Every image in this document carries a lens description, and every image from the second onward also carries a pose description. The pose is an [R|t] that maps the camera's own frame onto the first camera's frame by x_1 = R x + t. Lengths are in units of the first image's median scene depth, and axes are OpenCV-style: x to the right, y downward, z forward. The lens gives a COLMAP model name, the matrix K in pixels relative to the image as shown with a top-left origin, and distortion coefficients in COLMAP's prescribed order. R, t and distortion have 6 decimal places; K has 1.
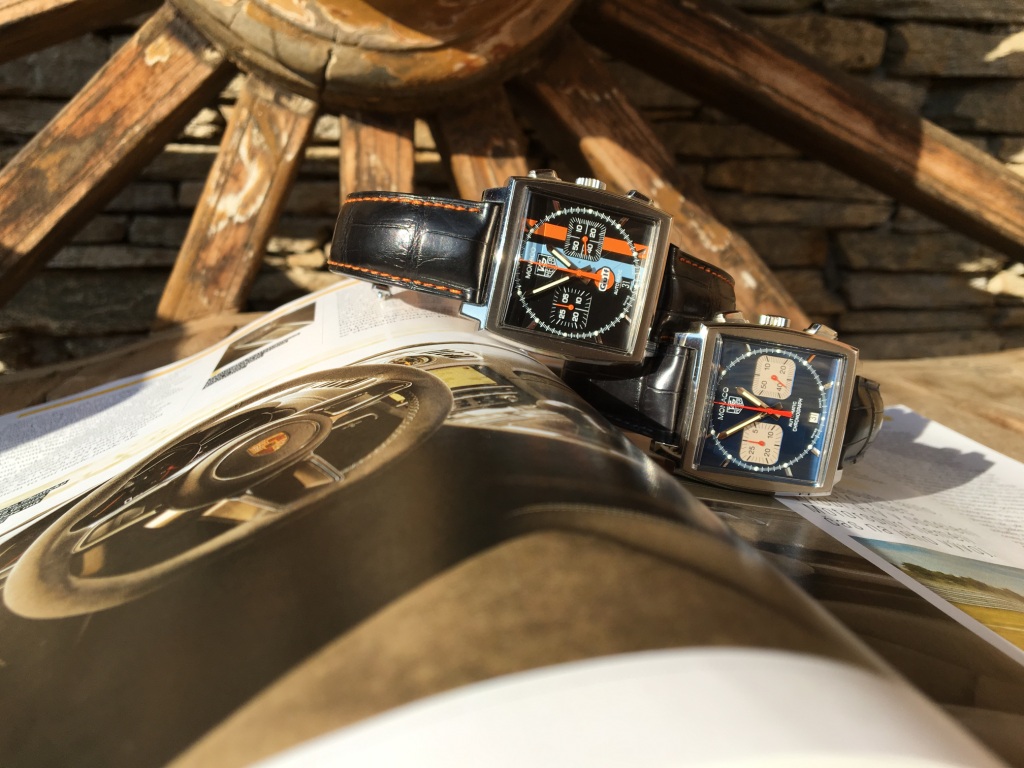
lens RADIAL K [[885.6, 0, 511.9], [0, 885.6, 396.9], [0, 0, 1]] dist [0.045865, -0.098580]
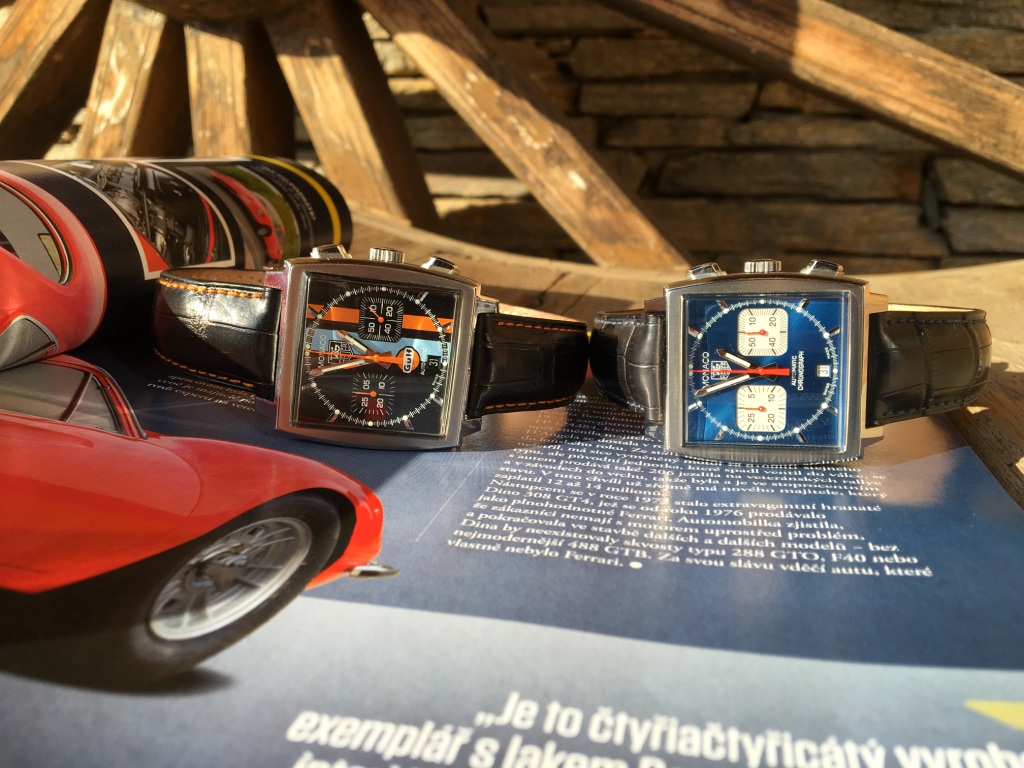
lens RADIAL K [[885.6, 0, 511.9], [0, 885.6, 396.9], [0, 0, 1]] dist [0.045865, -0.098580]
pose [[0.912627, 0.093072, -0.398057, 0.665491], [-0.083191, 0.995645, 0.042065, 0.069001], [0.400239, -0.005275, 0.916396, 0.127165]]
